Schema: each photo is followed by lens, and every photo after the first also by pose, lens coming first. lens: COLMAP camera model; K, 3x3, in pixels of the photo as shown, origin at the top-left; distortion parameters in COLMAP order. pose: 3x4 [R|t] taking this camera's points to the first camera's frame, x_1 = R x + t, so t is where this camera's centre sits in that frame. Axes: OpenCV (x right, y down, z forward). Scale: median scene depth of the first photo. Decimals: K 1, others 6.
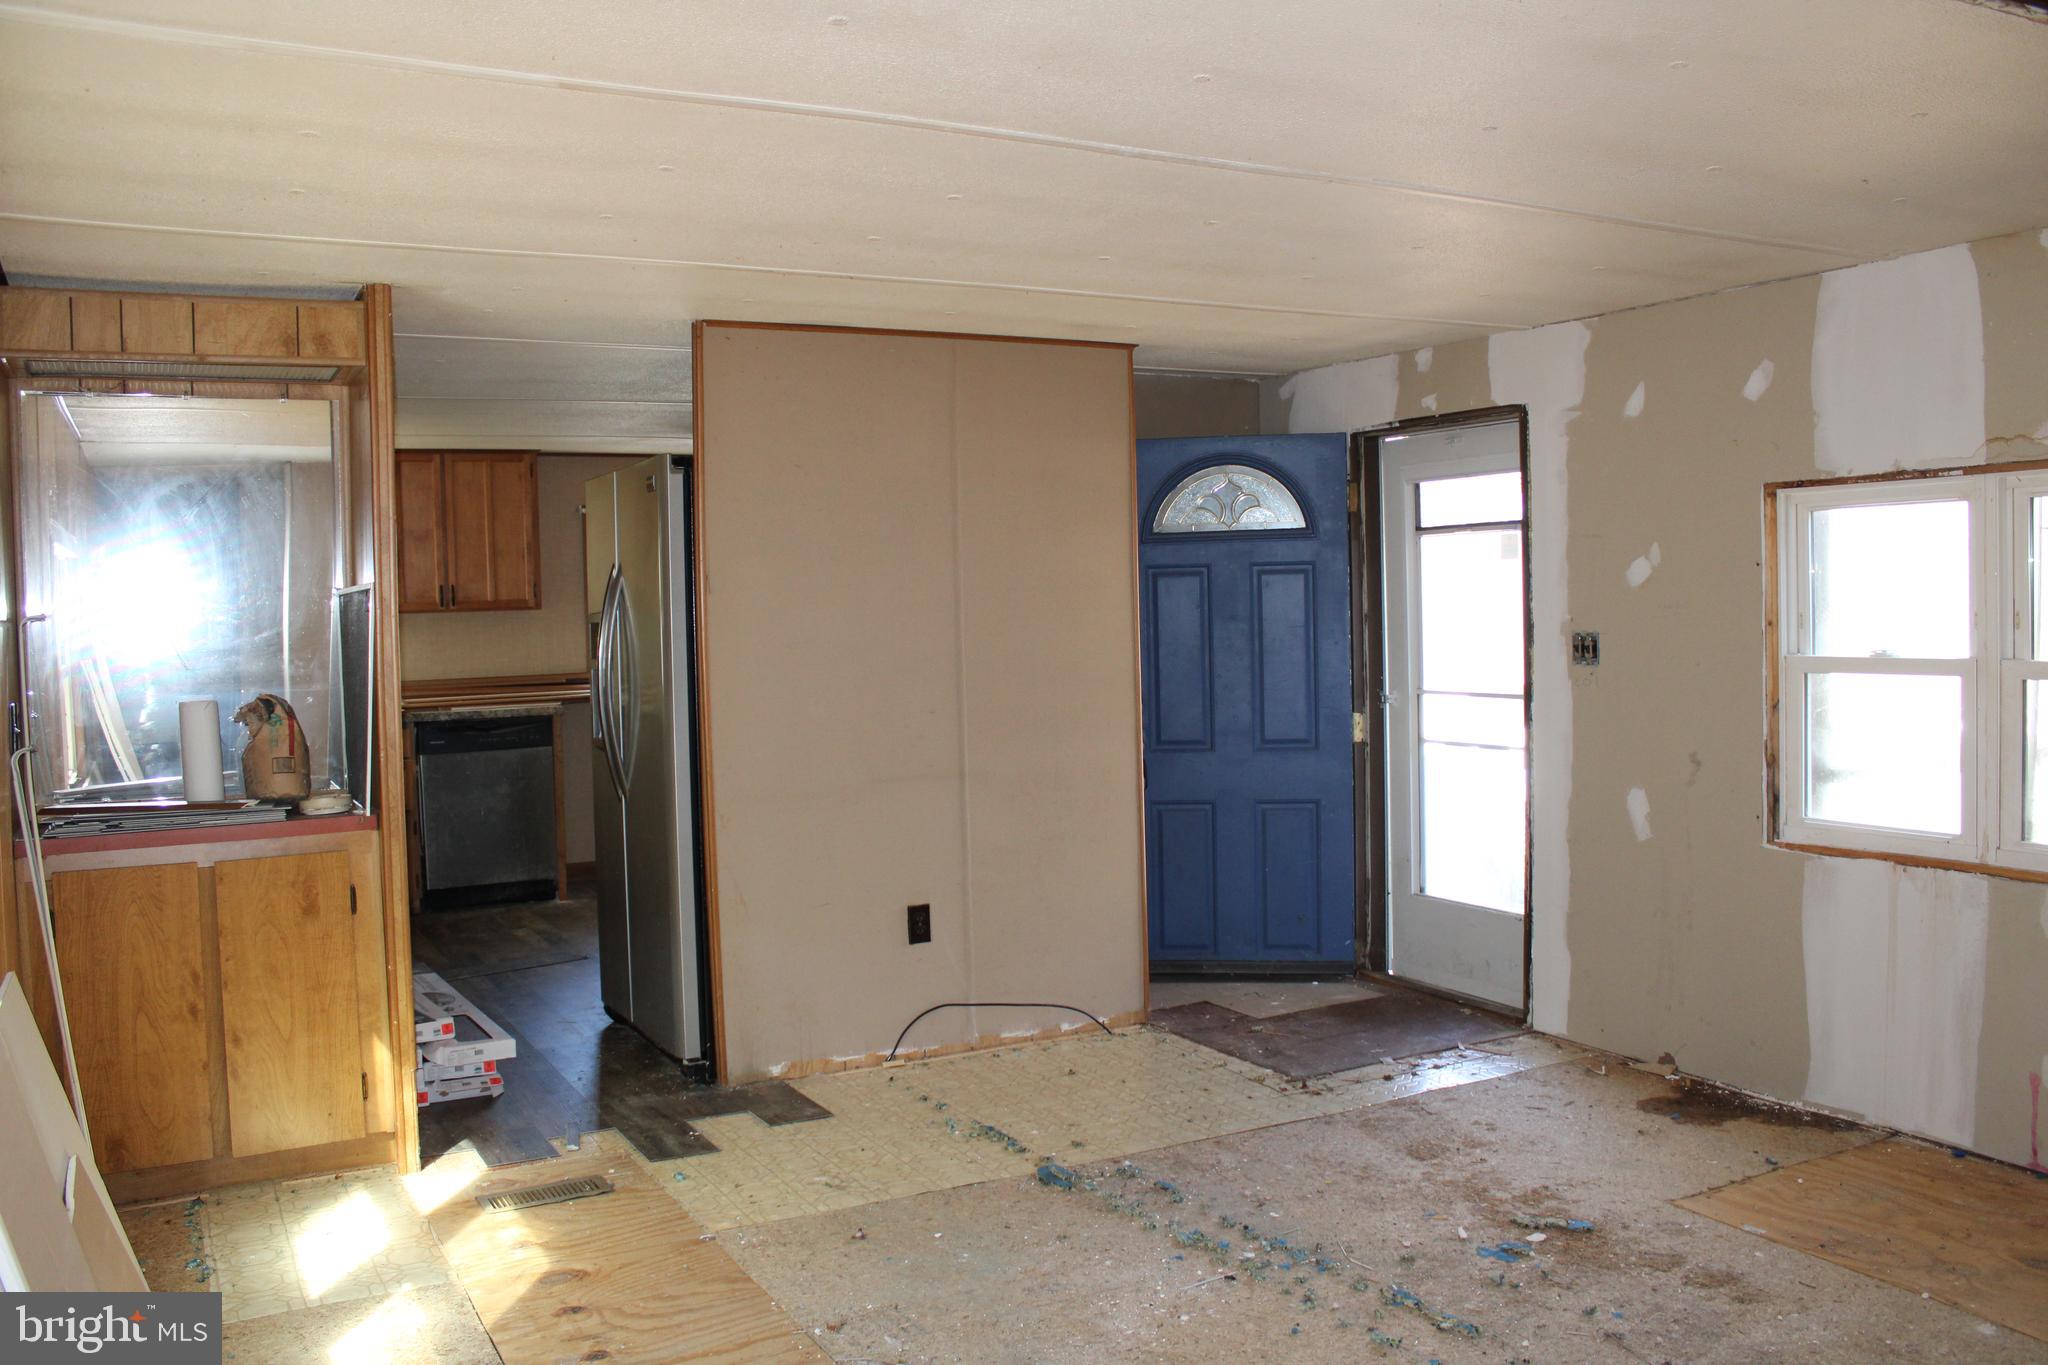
lens RADIAL K [[1688.6, 0, 1034.6], [0, 1688.6, 672.6], [0, 0, 1]] dist [-0.146944, 0.123190]
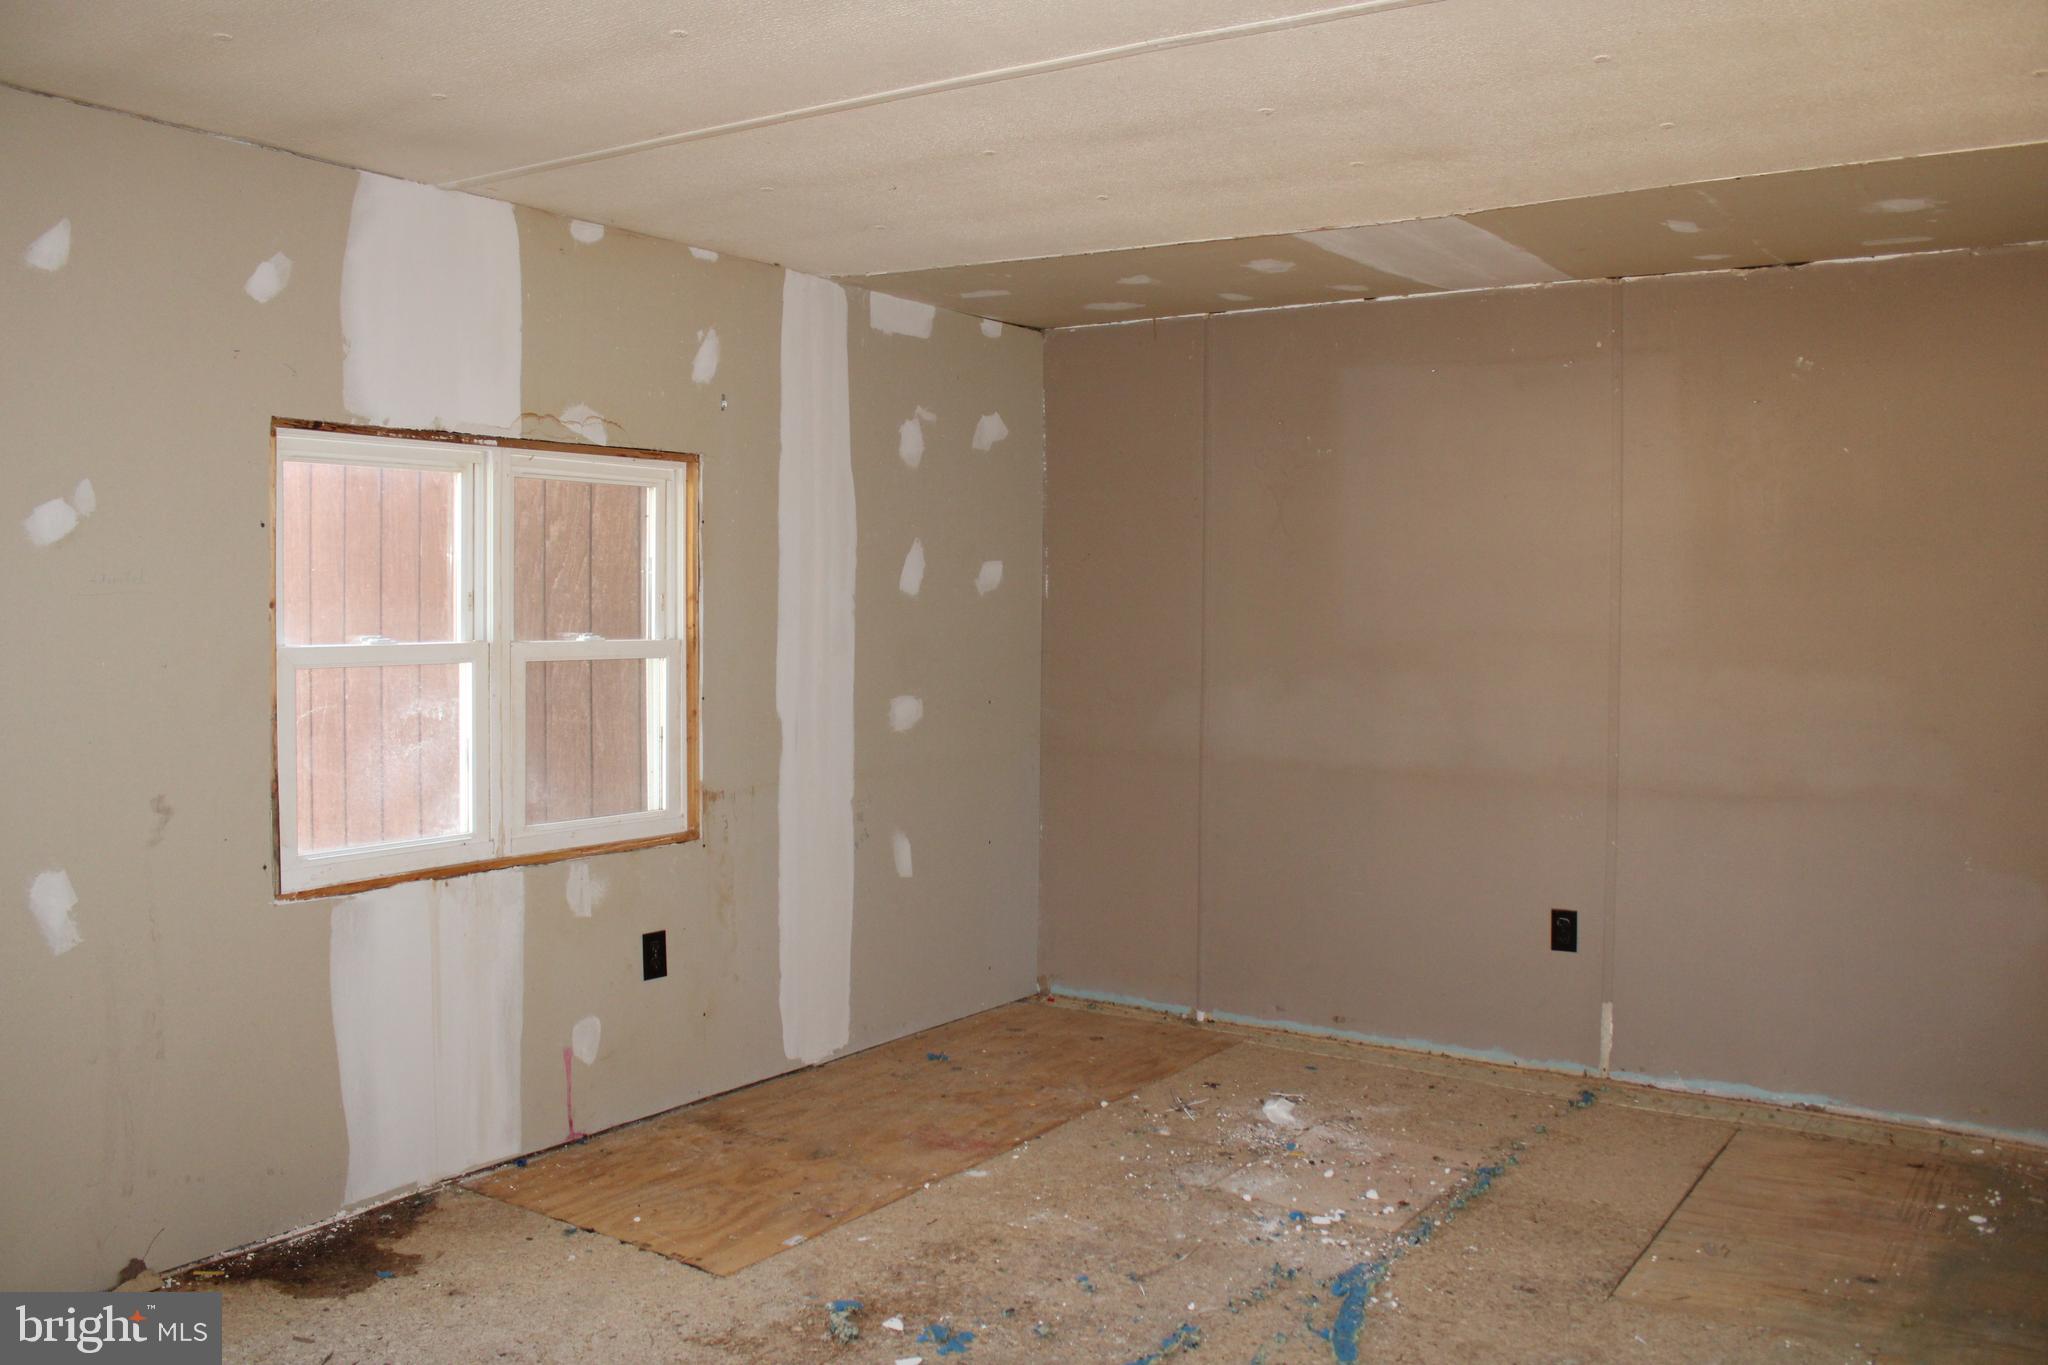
lens RADIAL K [[1688.6, 0, 1034.6], [0, 1688.6, 672.6], [0, 0, 1]] dist [-0.146944, 0.123190]
pose [[-0.454659, -0.025380, 0.890304, -0.416387], [0.034948, 0.998316, 0.046306, -0.024112], [-0.889979, 0.052168, -0.453007, 1.143745]]
